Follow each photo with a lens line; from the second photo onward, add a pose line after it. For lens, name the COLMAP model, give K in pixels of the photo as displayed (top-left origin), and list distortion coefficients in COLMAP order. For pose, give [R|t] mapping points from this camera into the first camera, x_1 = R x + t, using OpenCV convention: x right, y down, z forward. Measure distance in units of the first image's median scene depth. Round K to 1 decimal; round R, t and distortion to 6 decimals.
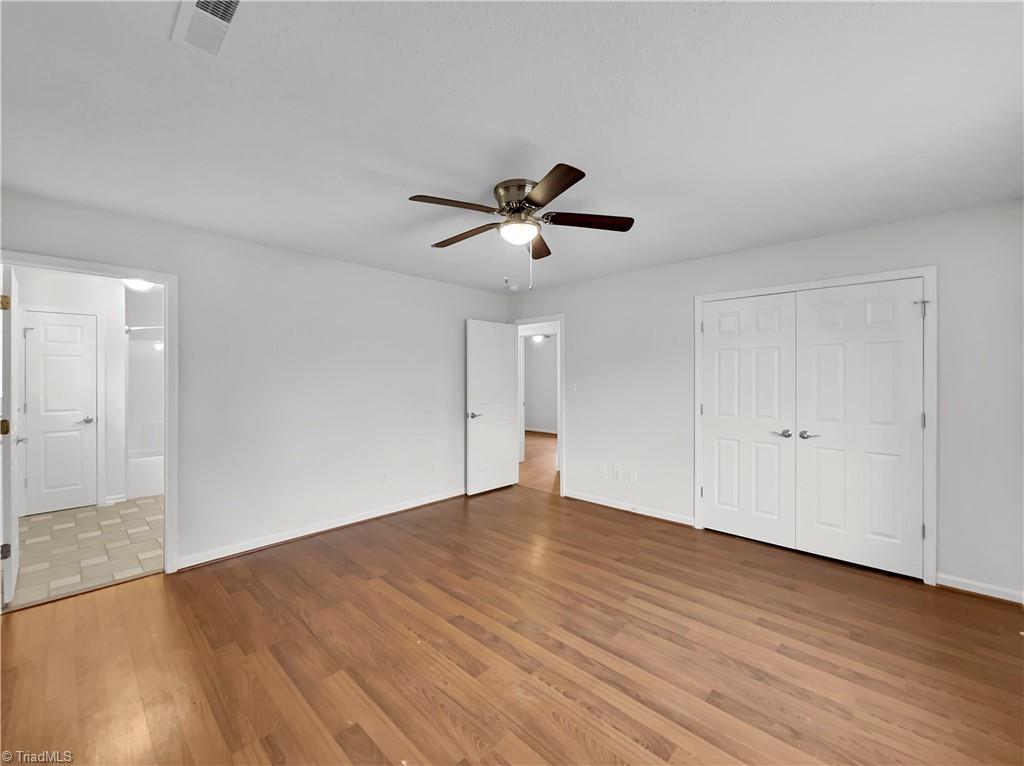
lens RADIAL K [[426.4, 0, 511.0], [0, 426.4, 369.3], [0, 0, 1]] dist [0.000181, 0.000163]
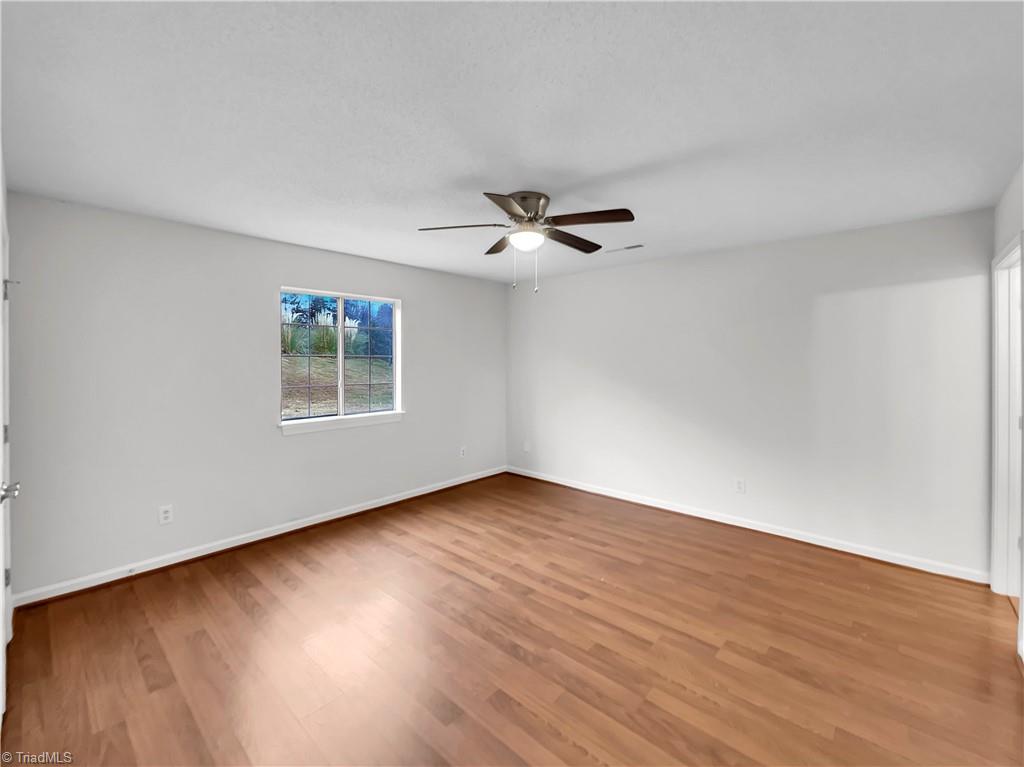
lens RADIAL K [[426.4, 0, 511.0], [0, 426.4, 369.8], [0, 0, 1]] dist [0.000181, 0.000163]
pose [[-0.999678, -0.000102, -0.025366, 0.089852], [-0.000213, 0.999990, 0.004364, 0.000252], [0.025365, 0.004368, -0.999669, 2.181079]]
